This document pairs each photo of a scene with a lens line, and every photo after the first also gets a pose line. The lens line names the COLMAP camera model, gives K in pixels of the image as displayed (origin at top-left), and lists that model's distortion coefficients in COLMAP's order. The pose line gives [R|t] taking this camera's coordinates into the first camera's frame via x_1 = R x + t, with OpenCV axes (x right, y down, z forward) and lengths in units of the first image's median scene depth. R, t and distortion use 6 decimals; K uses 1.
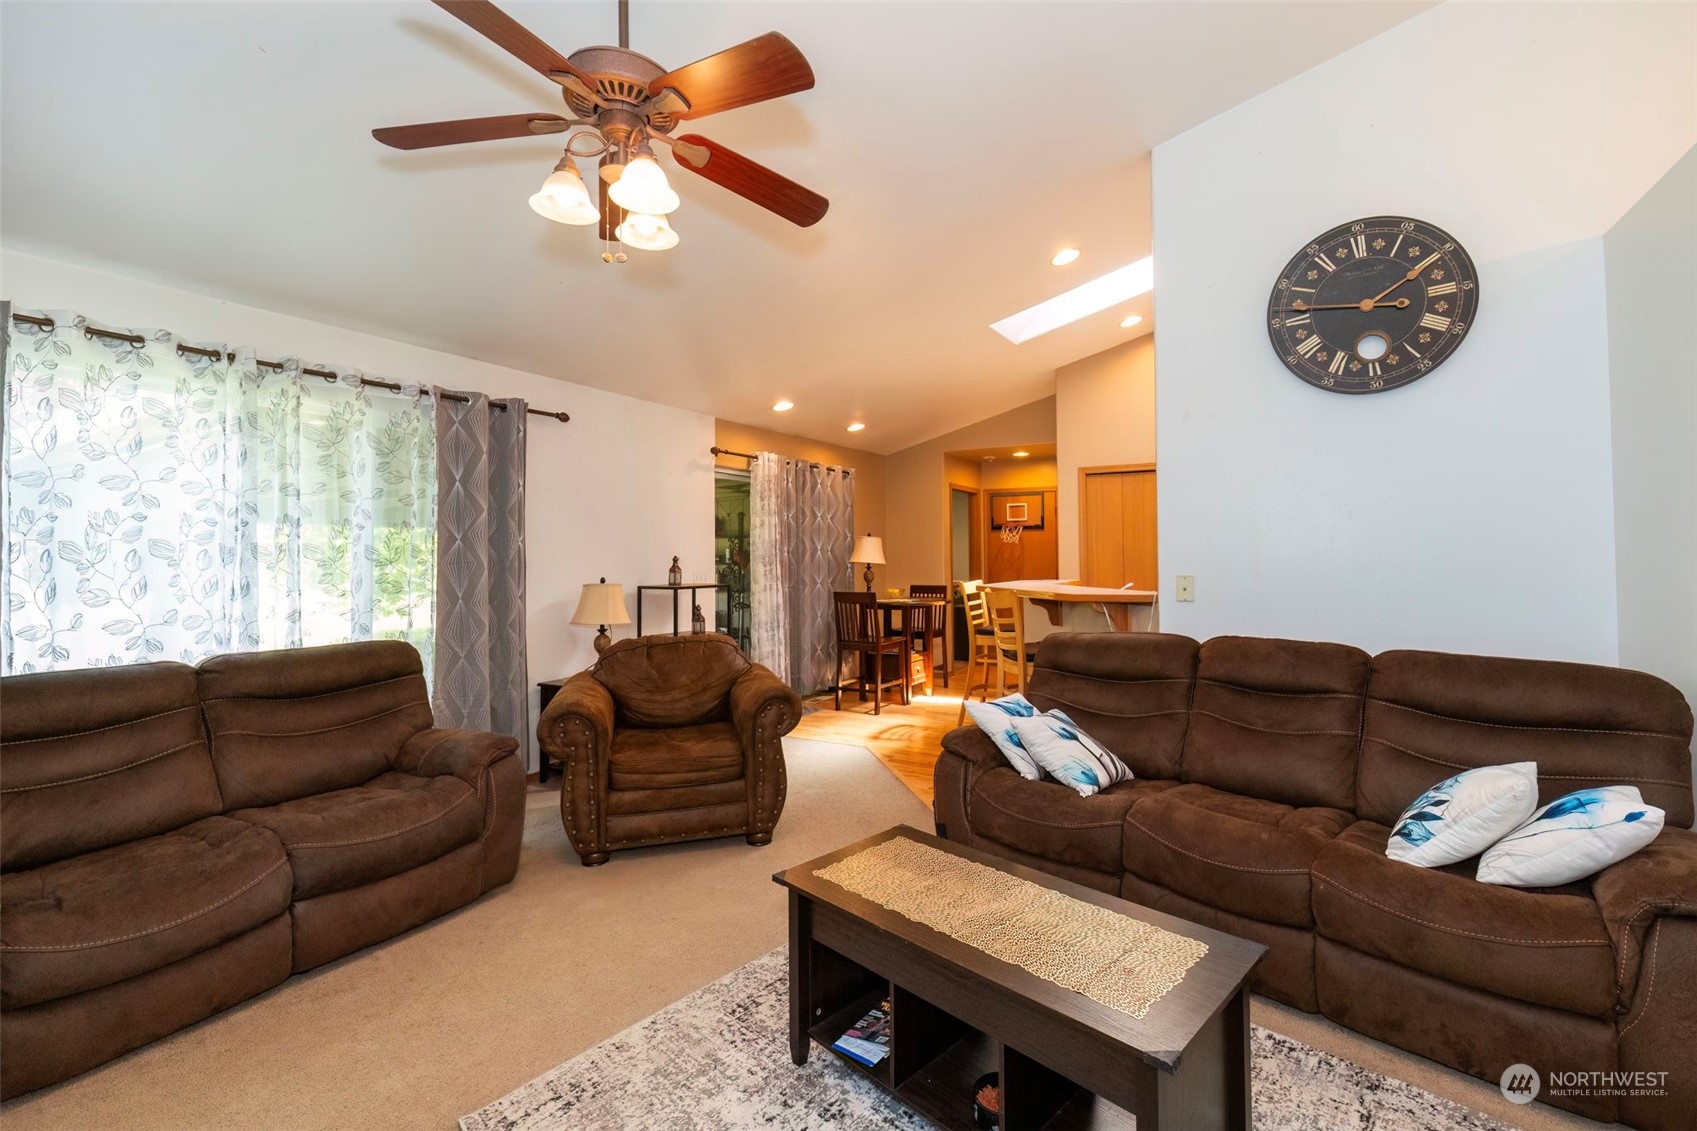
lens RADIAL K [[727.1, 0, 862.3], [0, 727.1, 539.8], [0, 0, 1]] dist [-0.002657, 0.000492]
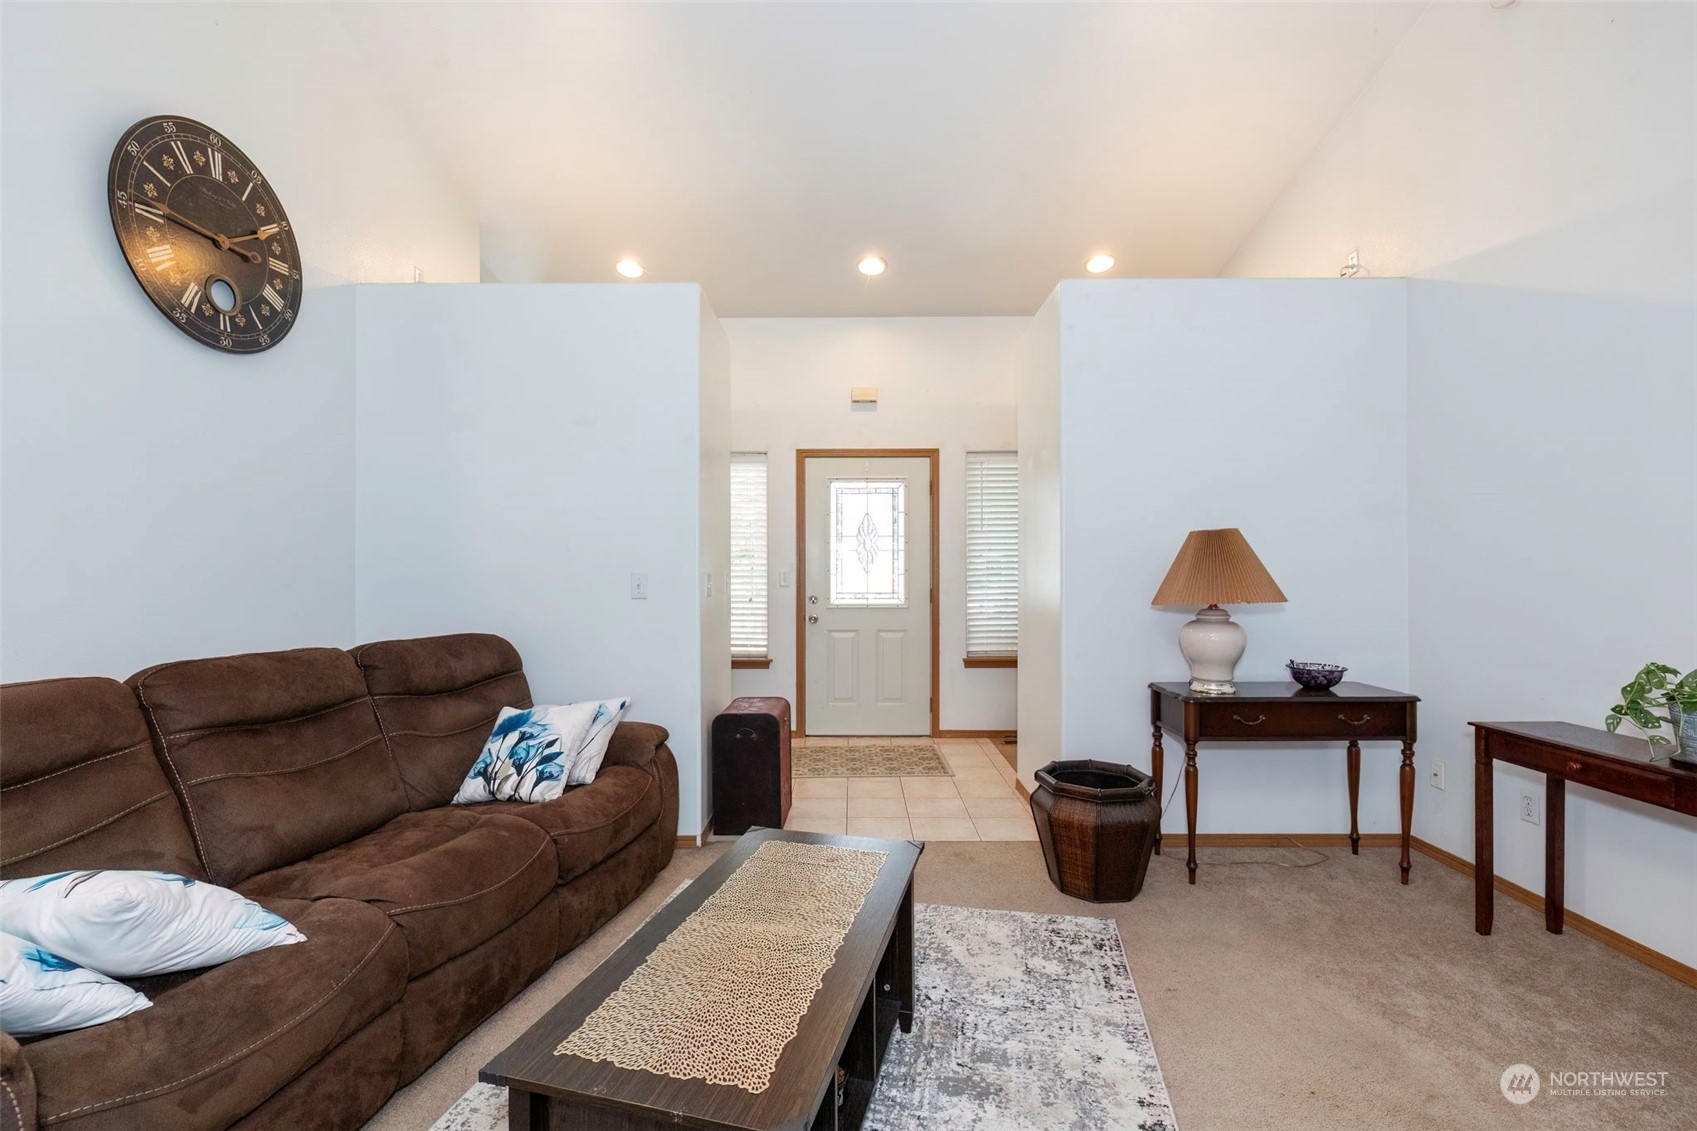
lens RADIAL K [[727.1, 0, 850.0], [0, 727.1, 565.1], [0, 0, 1]] dist [-0.002657, 0.000492]
pose [[-0.501270, 0.011247, 0.865218, -0.358964], [-0.013277, 0.999698, -0.020688, 0.048390], [-0.865189, -0.021858, -0.500969, 0.774128]]
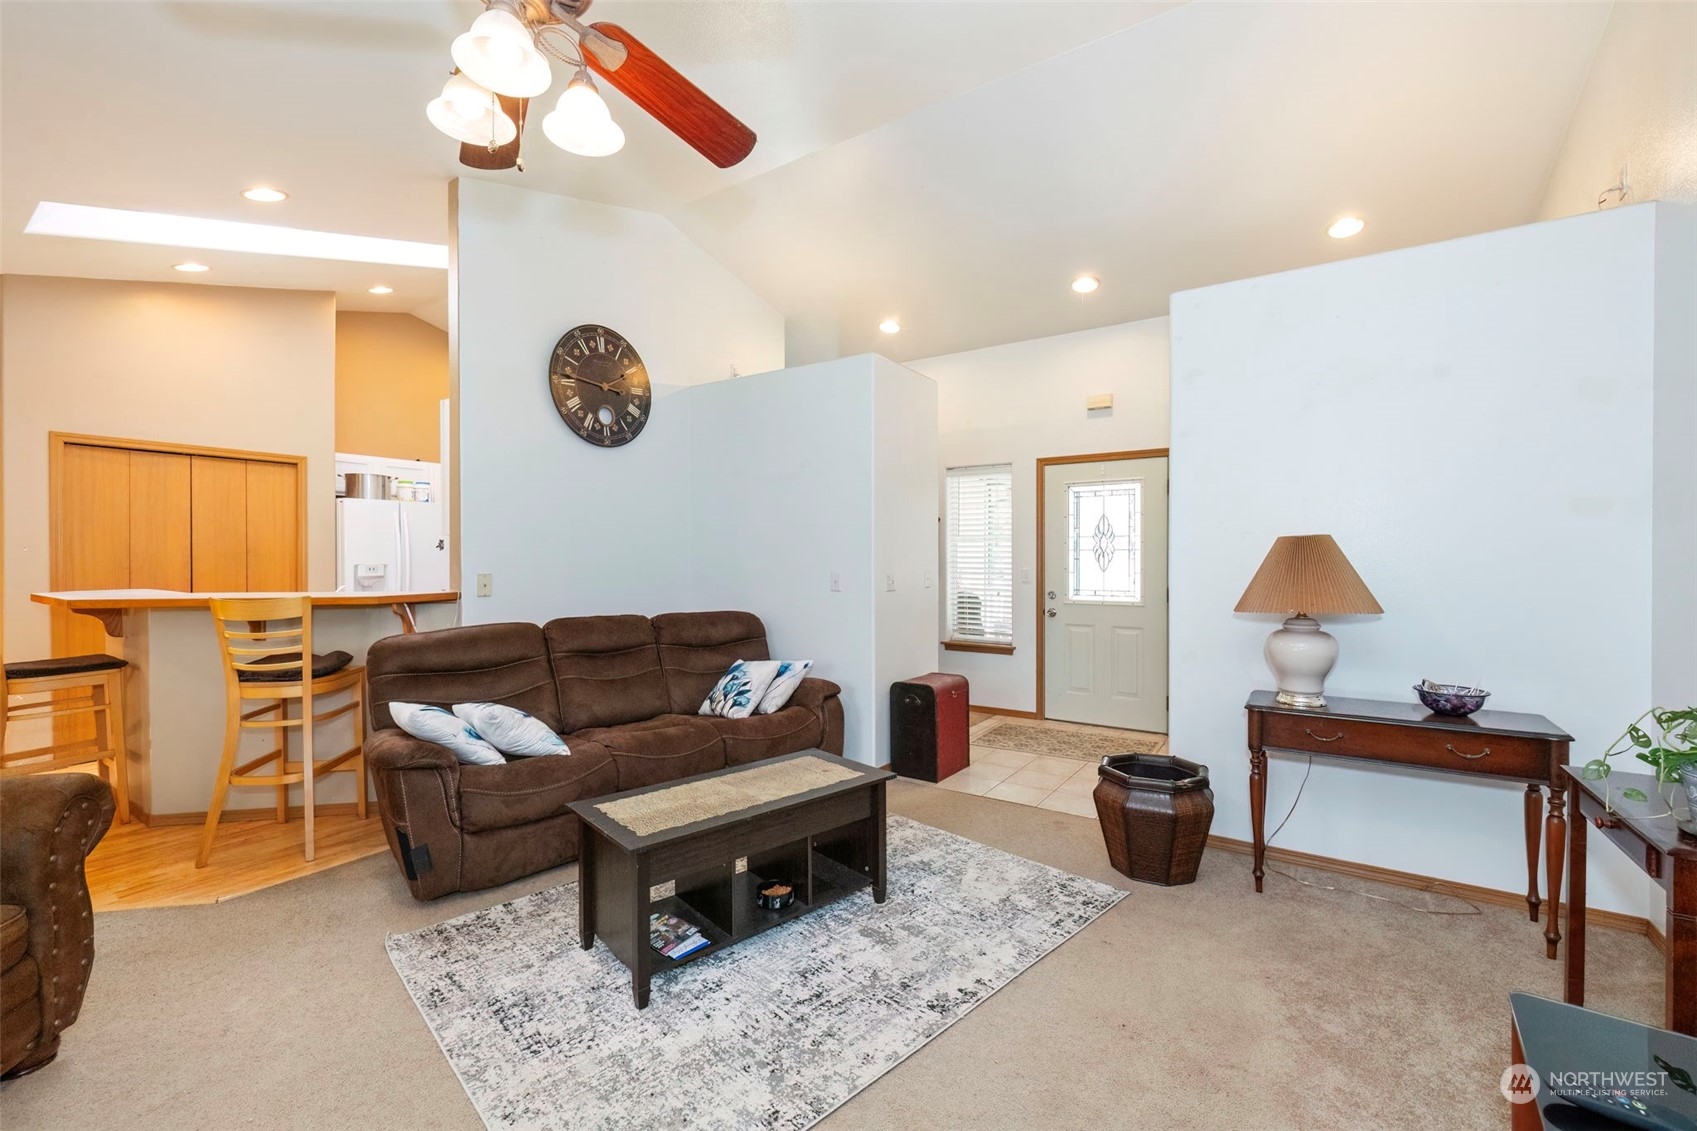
lens RADIAL K [[727.1, 0, 852.0], [0, 727.1, 567.3], [0, 0, 1]] dist [-0.002657, 0.000492]
pose [[0.067215, -0.006299, 0.997719, -0.728009], [-0.020885, 0.999752, 0.007719, 0.020247], [-0.997520, -0.021357, 0.067066, 0.386198]]
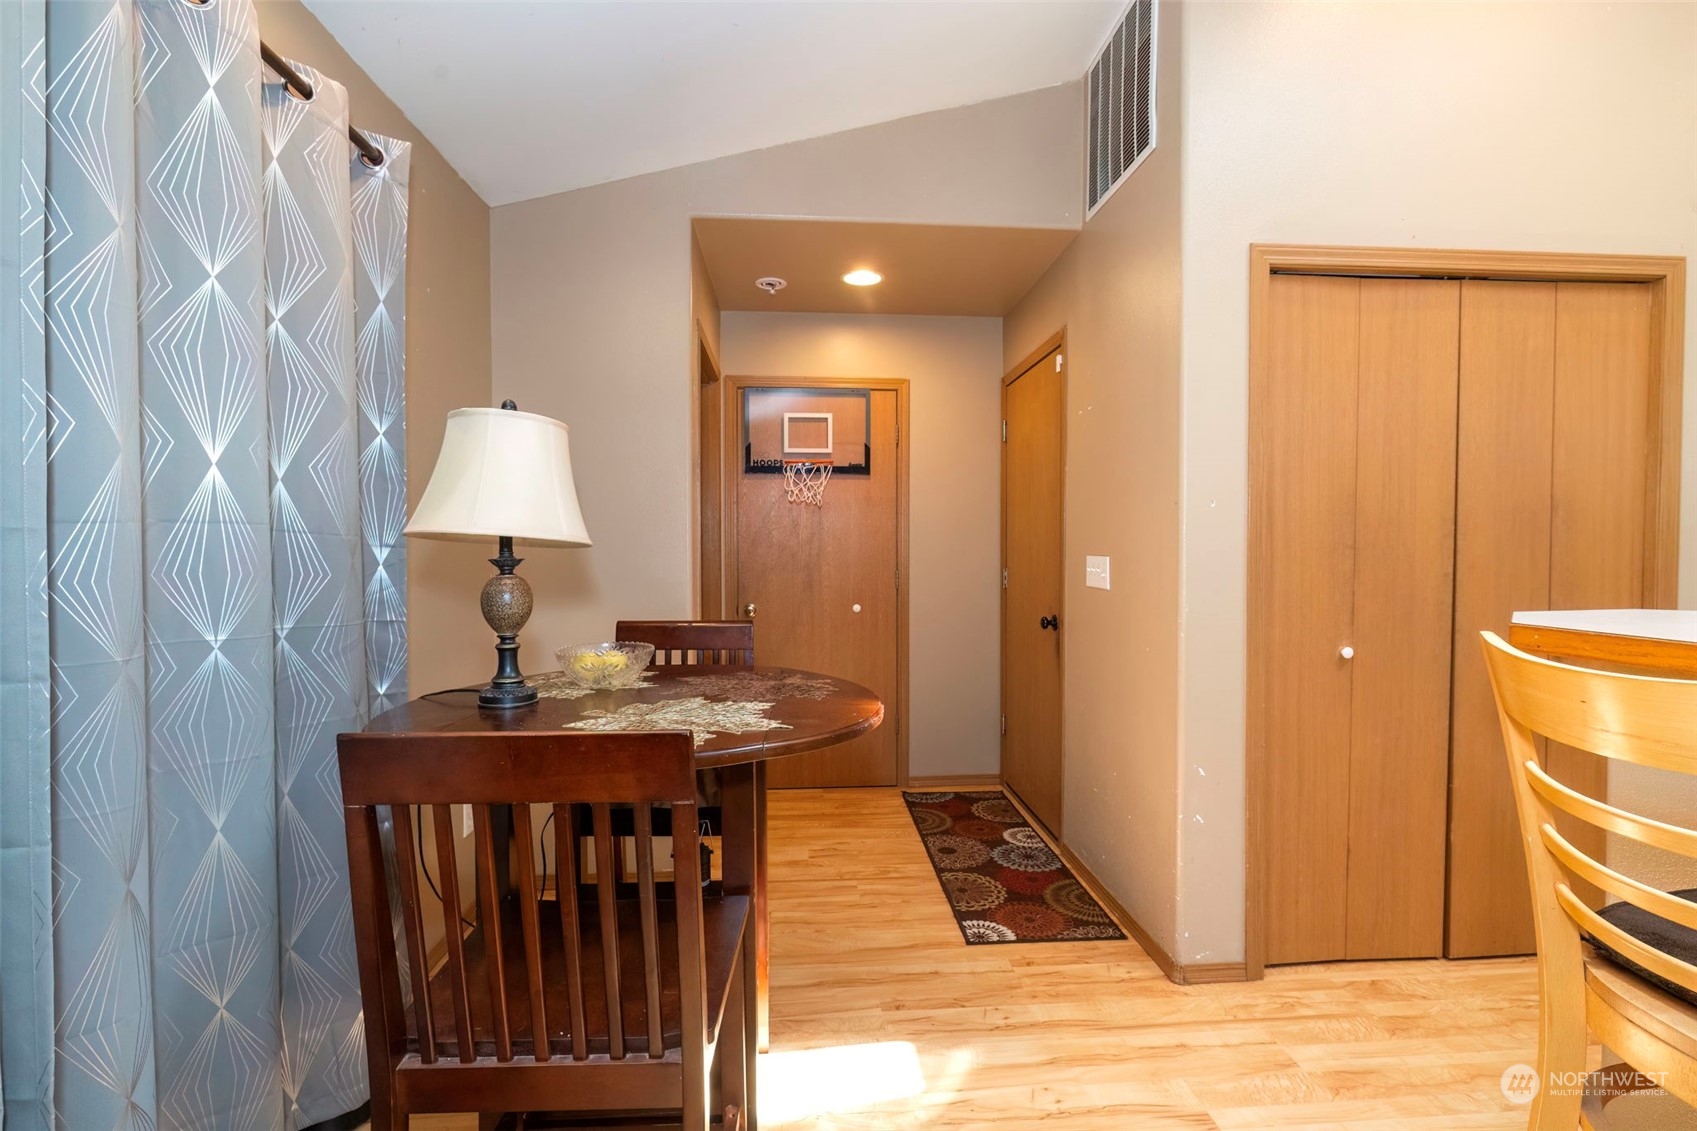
lens RADIAL K [[768.4, 0, 846.9], [0, 768.4, 566.9], [0, 0, 1]] dist [-0.001865, 0.000252]
pose [[0.816063, -0.008270, 0.577904, -0.093694], [-0.015447, 0.999228, 0.036111, 0.068295], [-0.577757, -0.038396, 0.815305, 1.724649]]
